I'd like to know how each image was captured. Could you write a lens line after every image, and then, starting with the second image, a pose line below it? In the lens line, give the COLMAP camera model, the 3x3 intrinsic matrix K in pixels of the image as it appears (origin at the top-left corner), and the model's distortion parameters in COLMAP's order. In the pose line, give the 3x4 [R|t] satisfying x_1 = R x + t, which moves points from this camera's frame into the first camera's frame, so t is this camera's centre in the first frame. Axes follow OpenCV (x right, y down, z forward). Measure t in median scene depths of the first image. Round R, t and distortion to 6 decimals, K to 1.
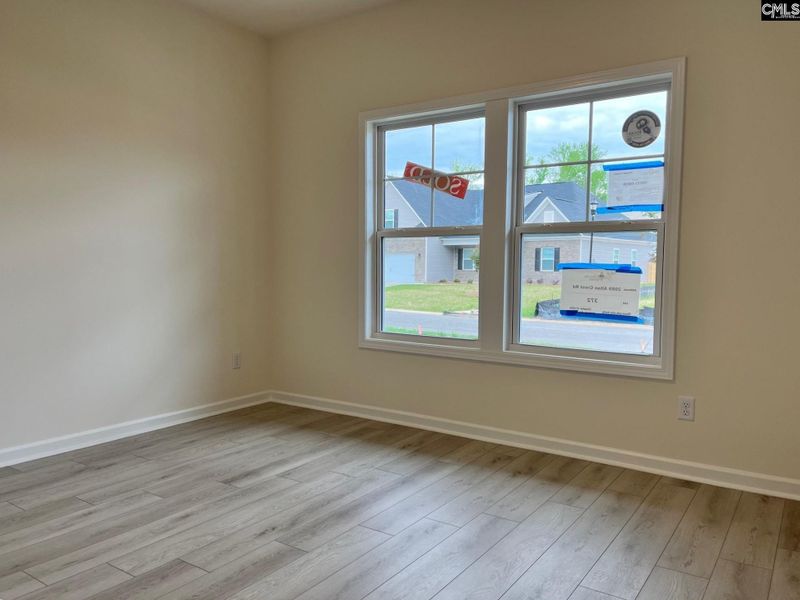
lens RADIAL K [[609.5, 0, 400.0], [0, 609.5, 300.0], [0, 0, 1]] dist [0.048686, -0.007361]
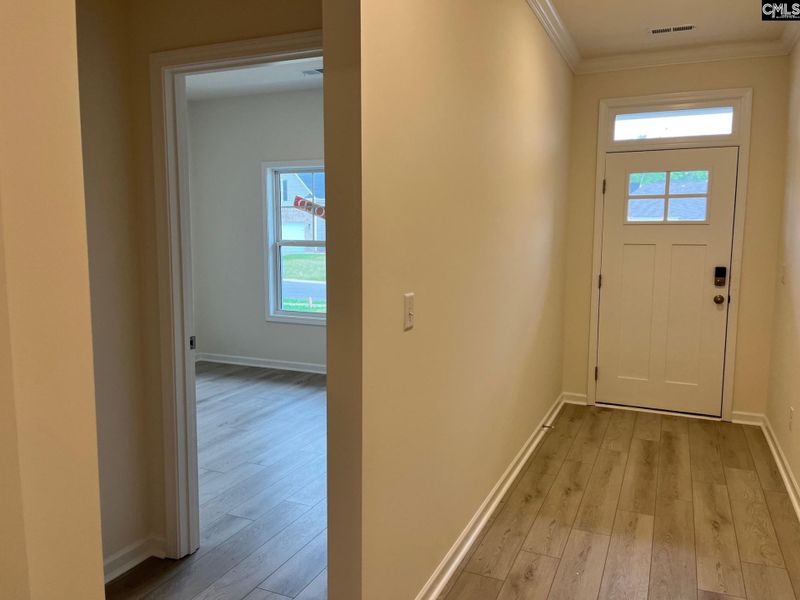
lens RADIAL K [[609.5, 0, 400.0], [0, 609.5, 300.0], [0, 0, 1]] dist [0.048686, -0.007361]
pose [[0.984407, -0.022654, 0.174443, -0.004053], [0.012219, 0.998083, 0.060664, -0.061731], [-0.175483, -0.057586, 0.982797, -0.539195]]
